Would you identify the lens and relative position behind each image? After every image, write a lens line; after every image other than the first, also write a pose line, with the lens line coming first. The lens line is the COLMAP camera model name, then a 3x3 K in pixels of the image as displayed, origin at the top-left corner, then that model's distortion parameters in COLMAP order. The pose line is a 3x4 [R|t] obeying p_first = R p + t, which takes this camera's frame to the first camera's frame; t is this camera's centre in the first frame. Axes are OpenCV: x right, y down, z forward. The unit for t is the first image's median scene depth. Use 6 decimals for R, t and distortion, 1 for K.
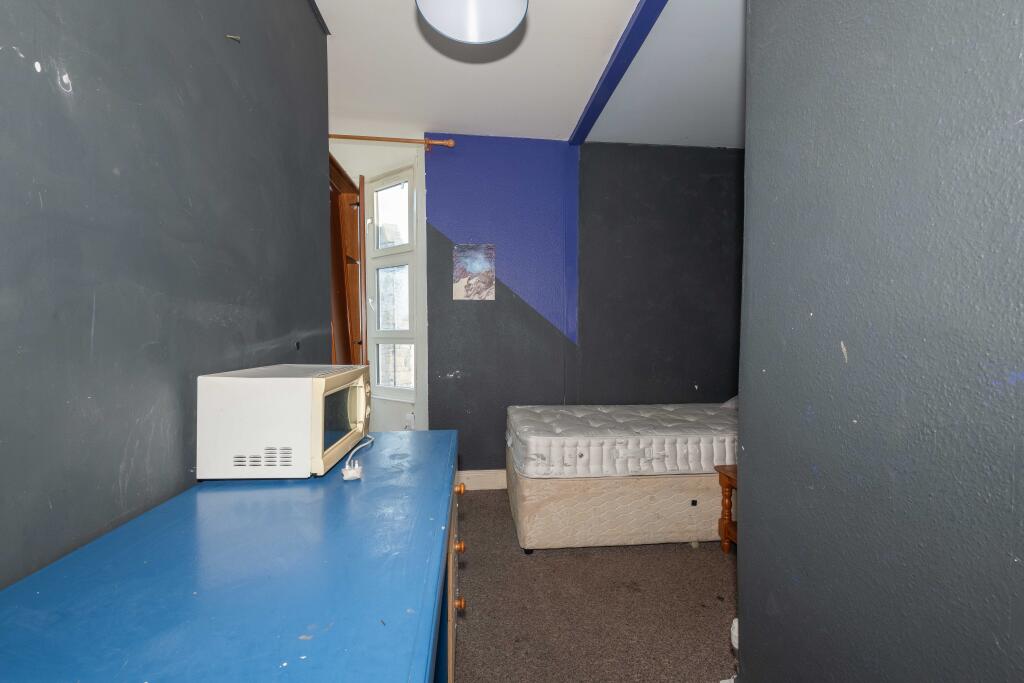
lens RADIAL K [[404.3, 0, 510.5], [0, 404.3, 349.0], [0, 0, 1]] dist [-0.001515, -0.001264]
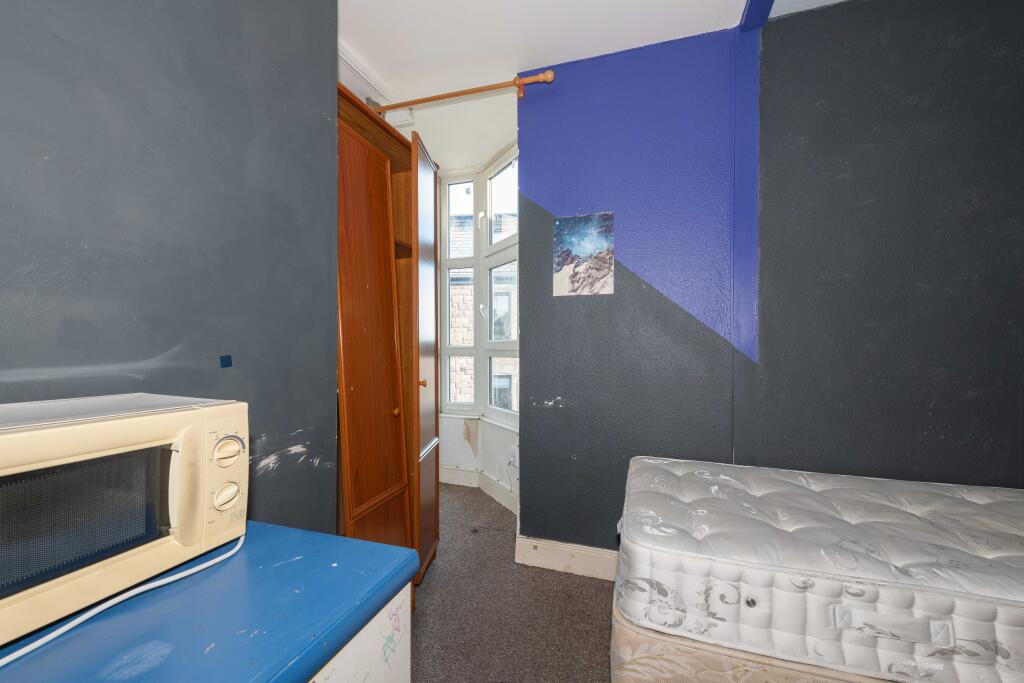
lens RADIAL K [[404.3, 0, 510.5], [0, 404.3, 349.0], [0, 0, 1]] dist [-0.001515, -0.001264]
pose [[0.912017, 0.001826, -0.410147, 0.081914], [-0.012331, 0.999660, -0.022968, -0.012628], [0.409966, 0.026005, 0.911730, 0.330387]]
